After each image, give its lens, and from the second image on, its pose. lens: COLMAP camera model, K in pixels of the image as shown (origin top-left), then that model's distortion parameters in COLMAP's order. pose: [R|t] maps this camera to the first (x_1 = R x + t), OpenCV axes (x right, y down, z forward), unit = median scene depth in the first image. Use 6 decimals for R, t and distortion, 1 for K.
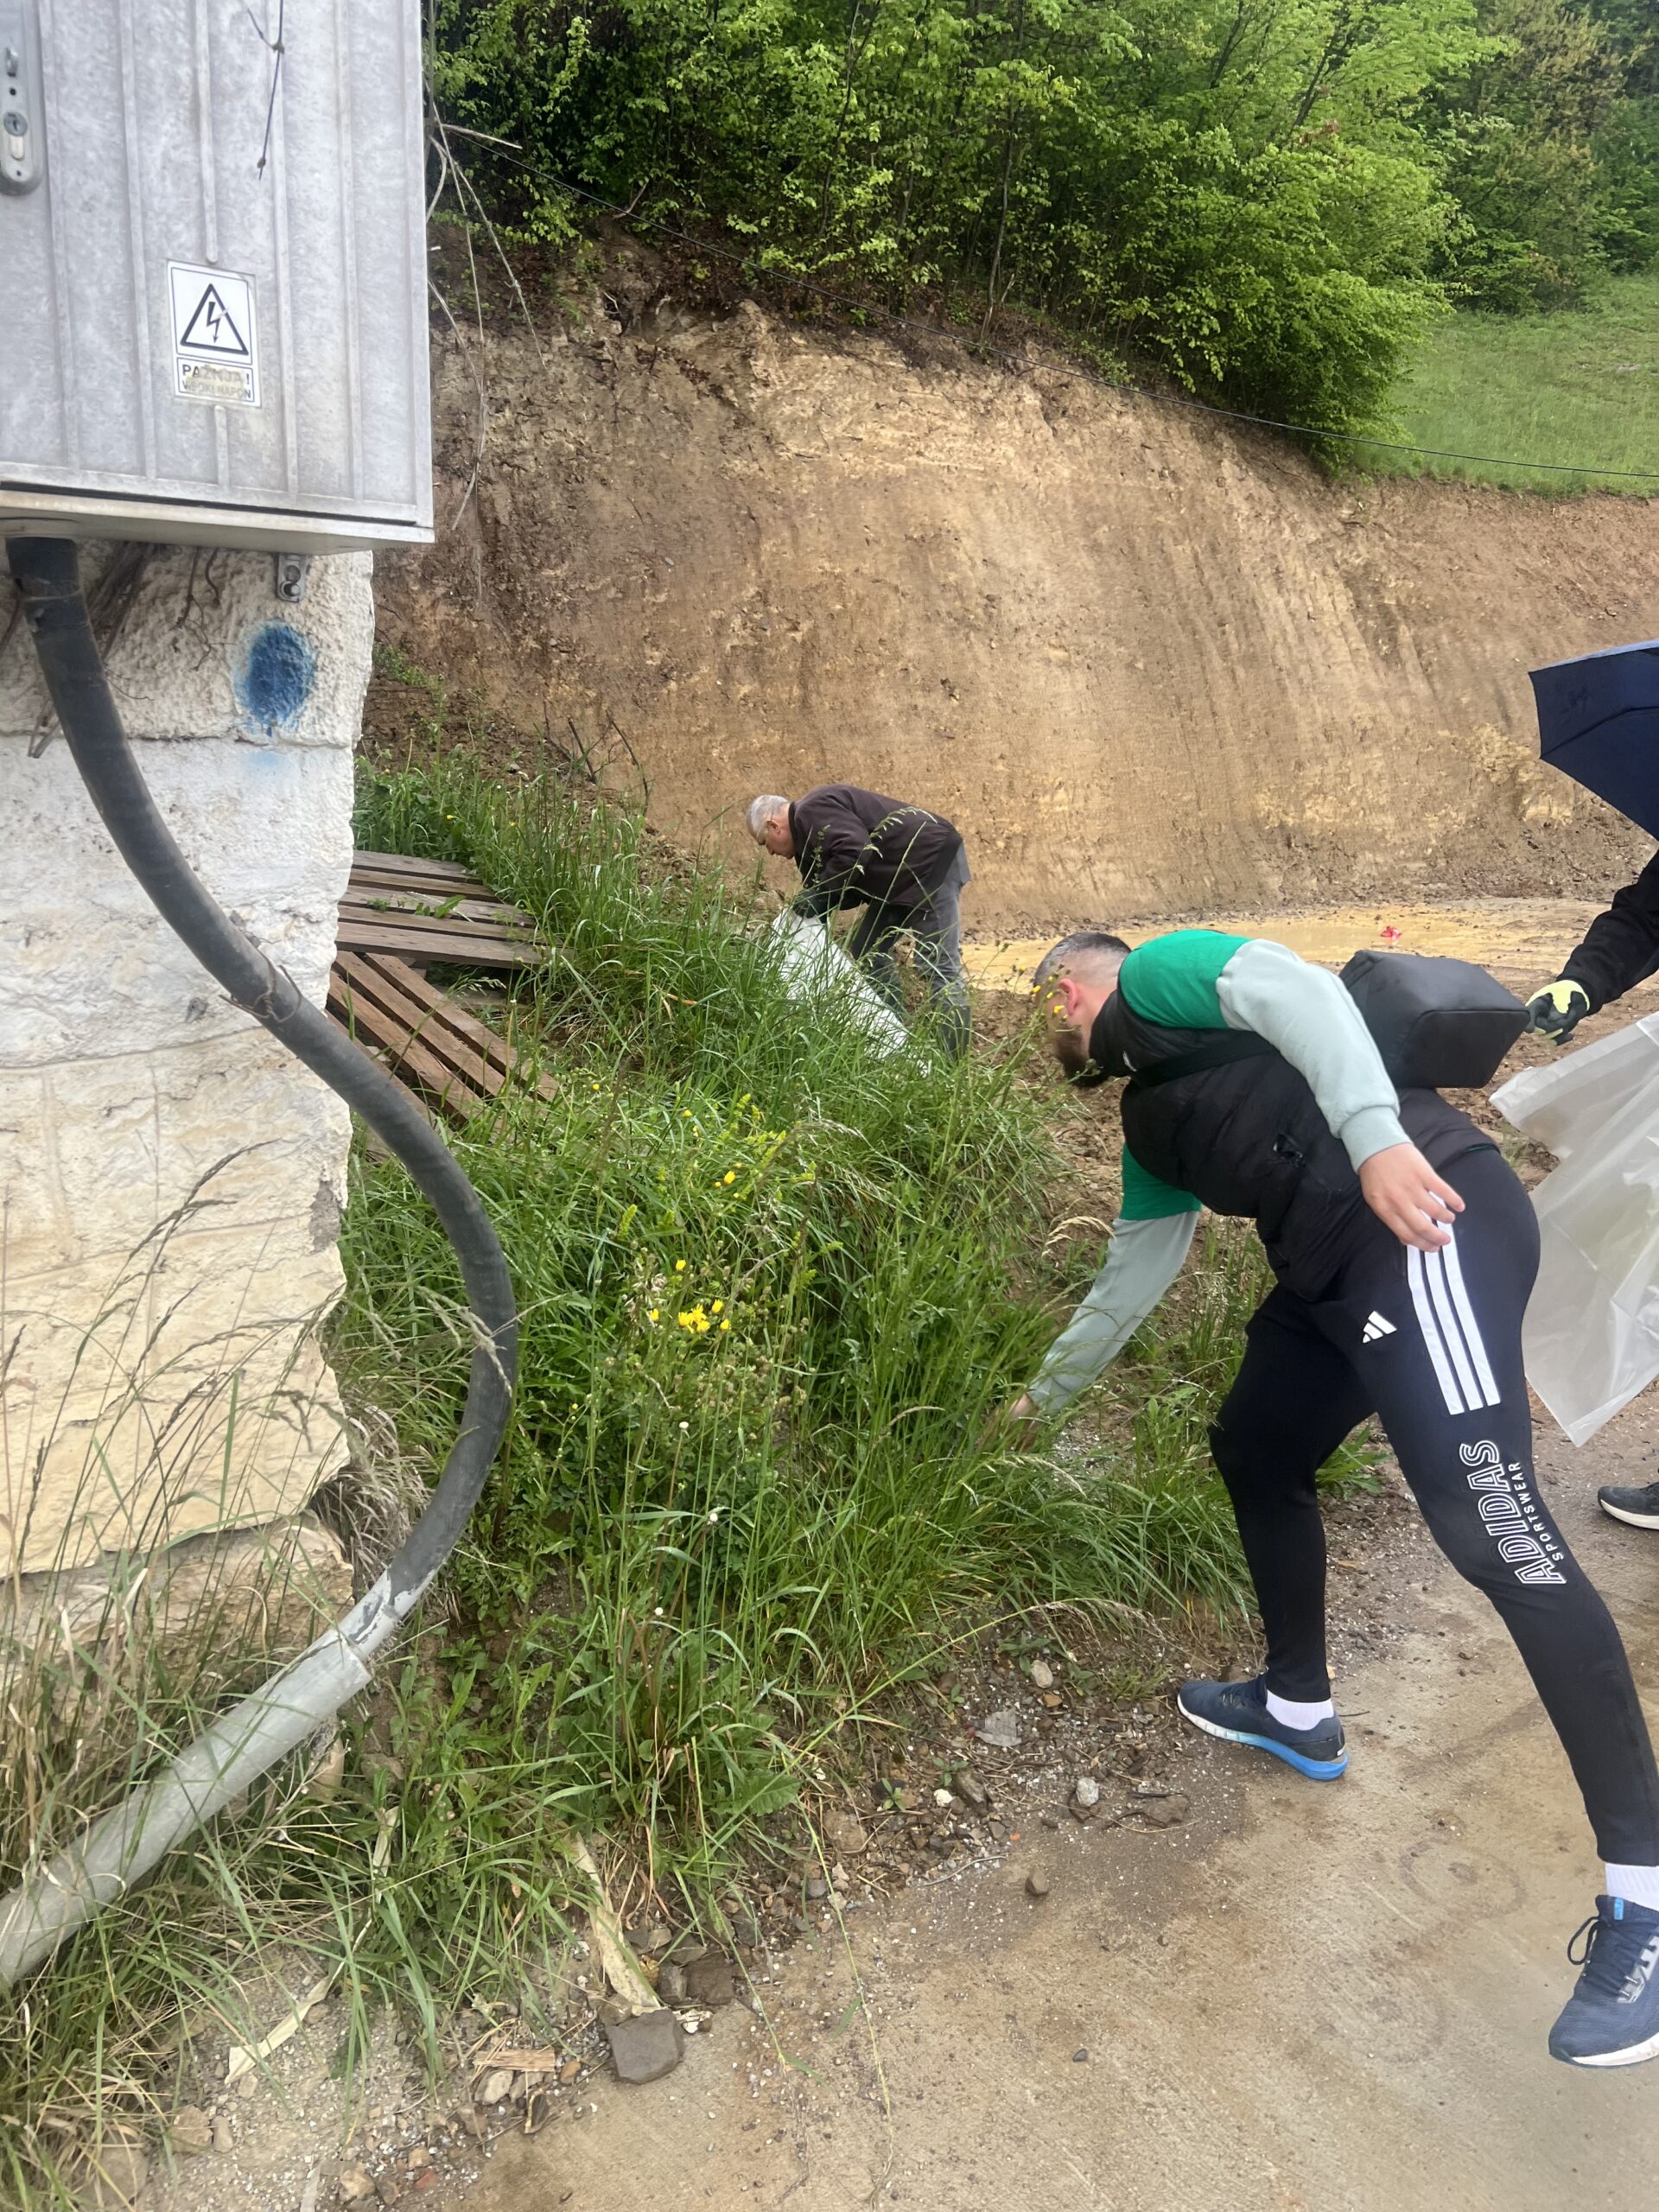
lens RADIAL K [[1646.8, 0, 827.3], [0, 1646.8, 1099.9], [0, 0, 1]] dist [0.053332, -0.064596]
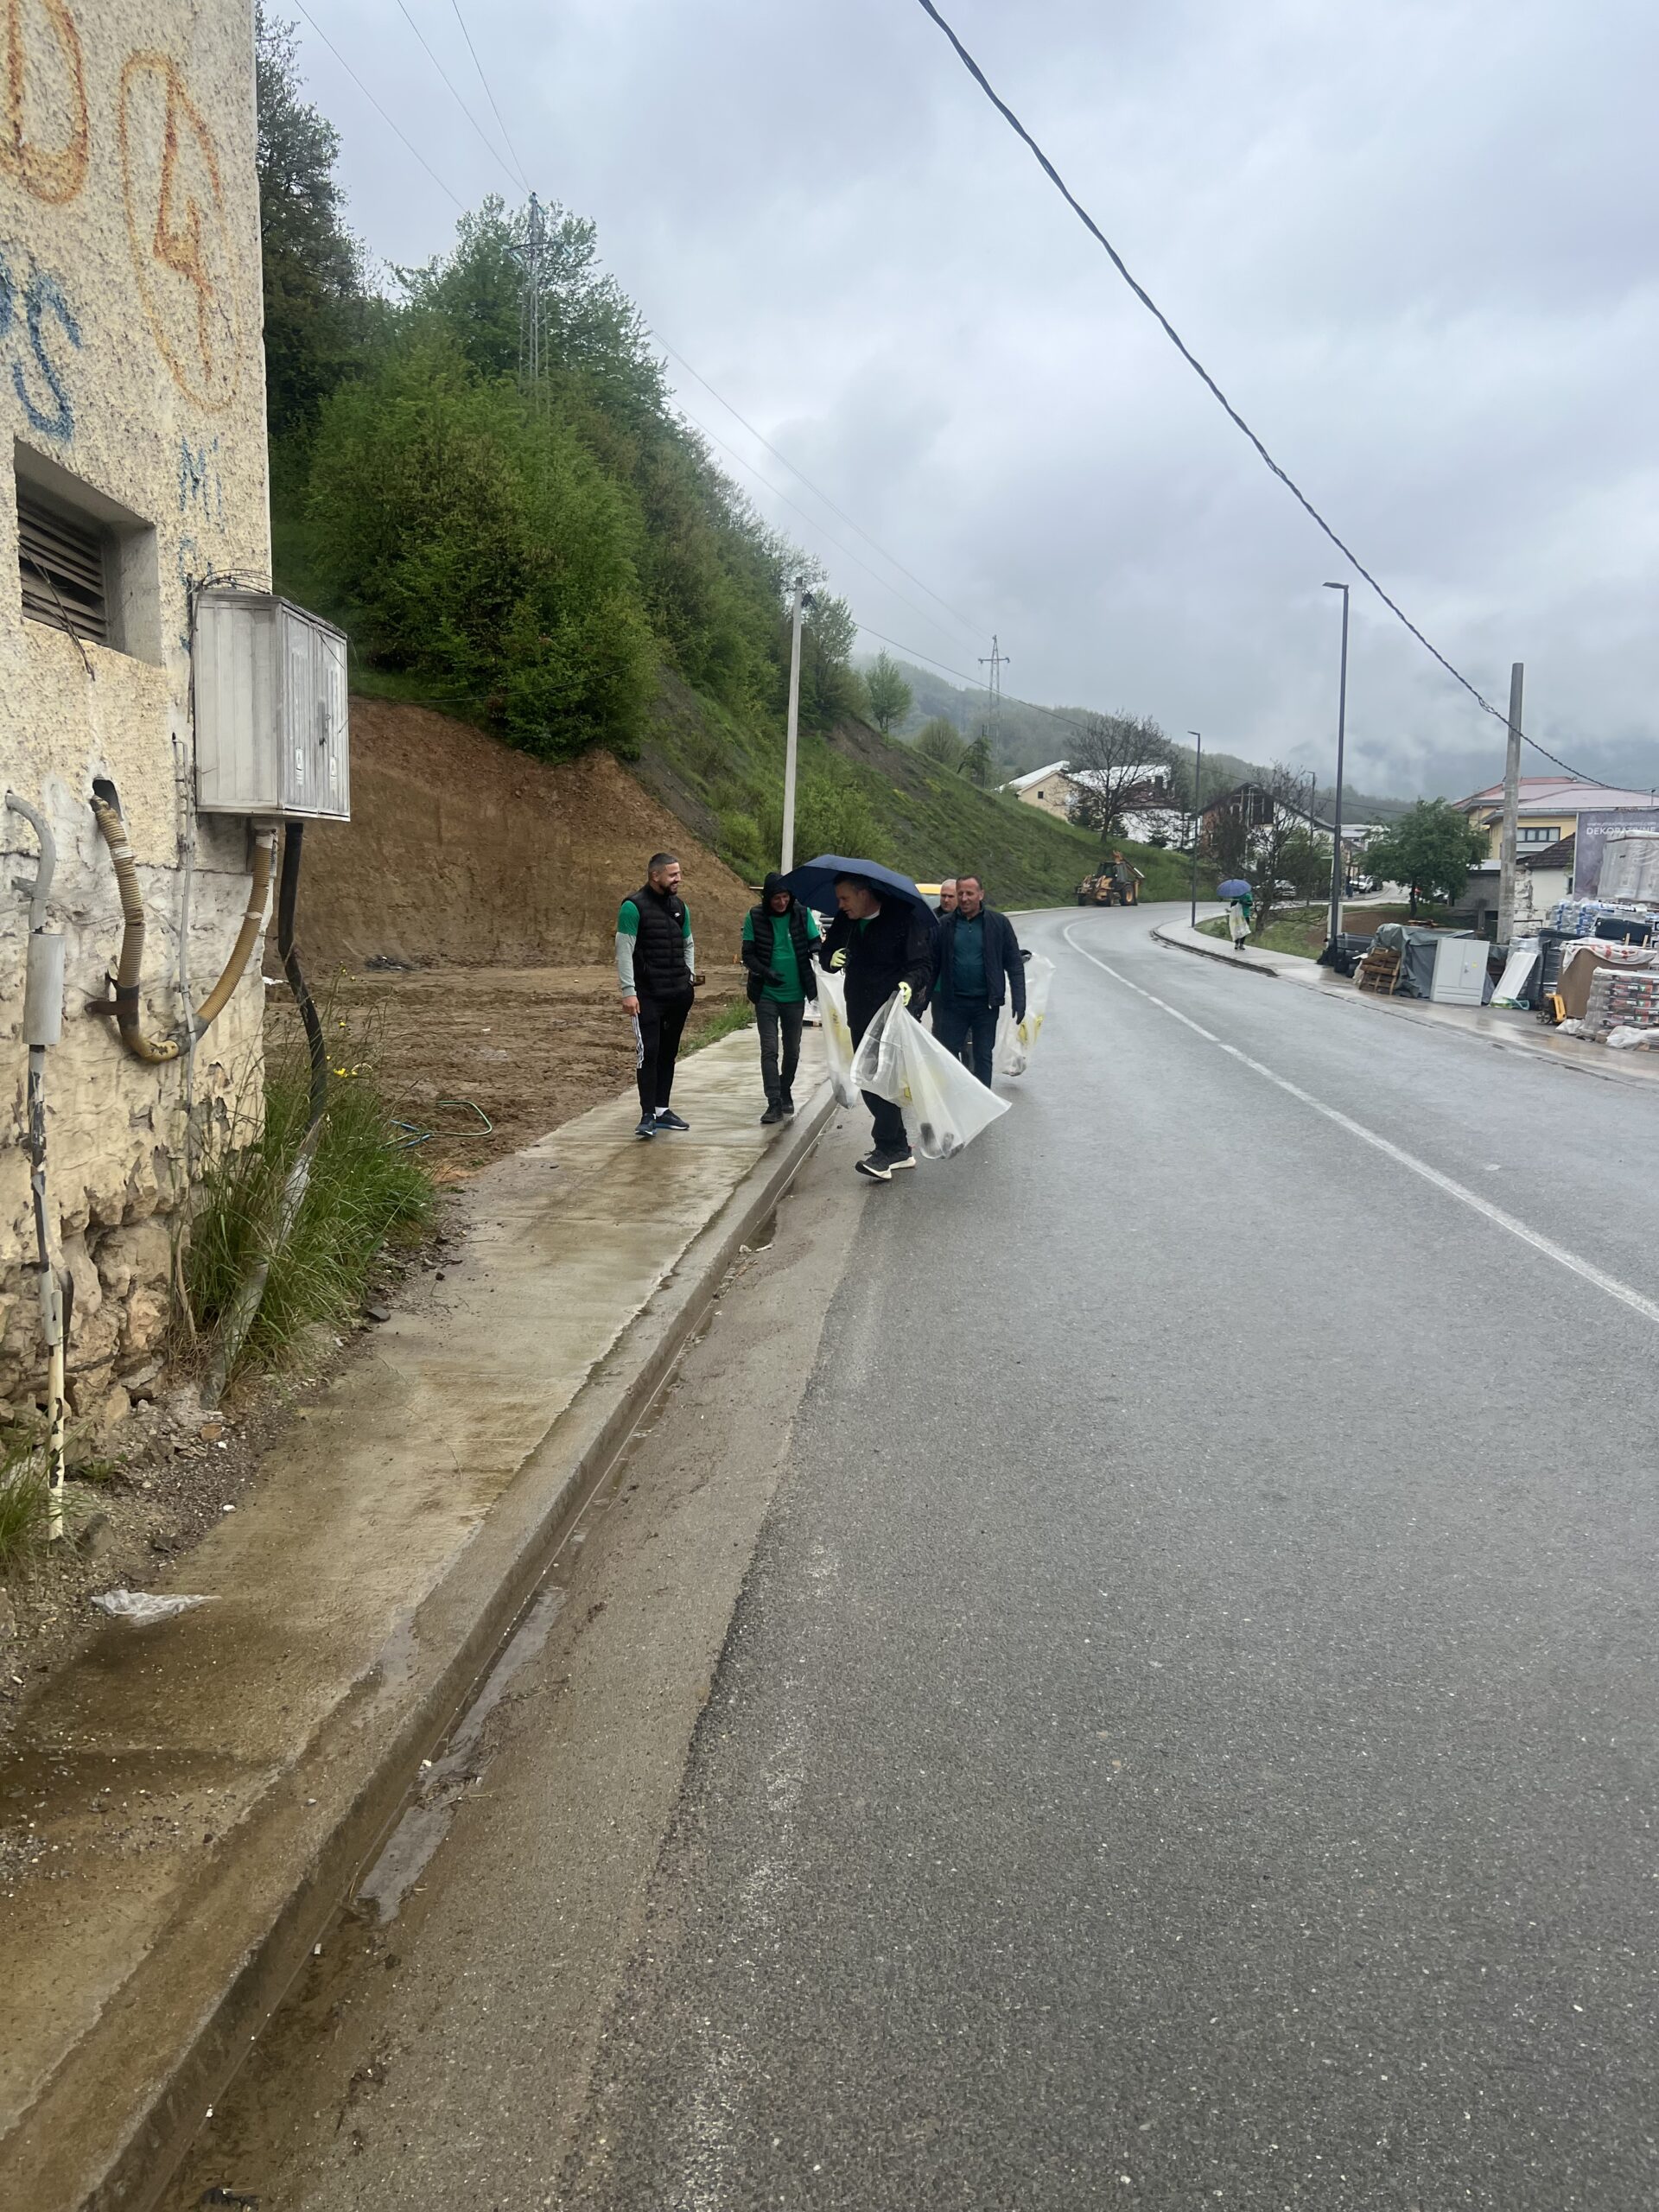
lens RADIAL K [[1646.8, 0, 813.4], [0, 1646.8, 1093.9], [0, 0, 1]] dist [0.053332, -0.064596]
pose [[0.624344, -0.114521, 0.772709, -0.276357], [0.178427, 0.983952, 0.001660, 0.047624], [-0.760498, 0.136836, 0.634758, -0.222583]]
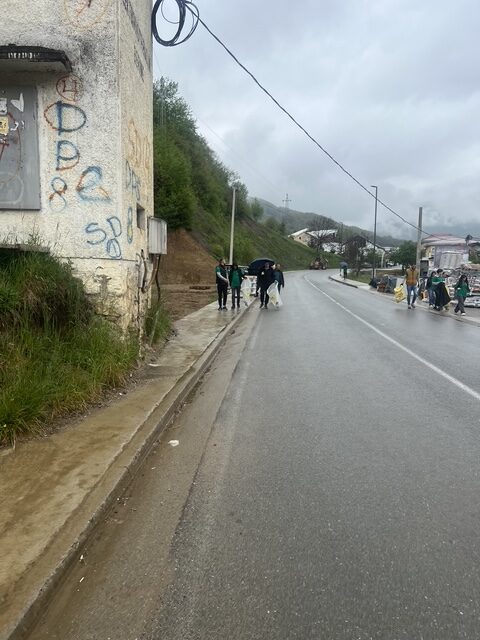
lens RADIAL K [[476.5, 0, 236.6], [0, 476.5, 324.0], [0, 0, 1]] dist [0.053332, -0.064596]
pose [[0.621831, -0.111664, 0.775150, -0.511254], [0.172860, 0.984941, 0.003216, 0.077710], [-0.763836, 0.131993, 0.631769, -0.389442]]
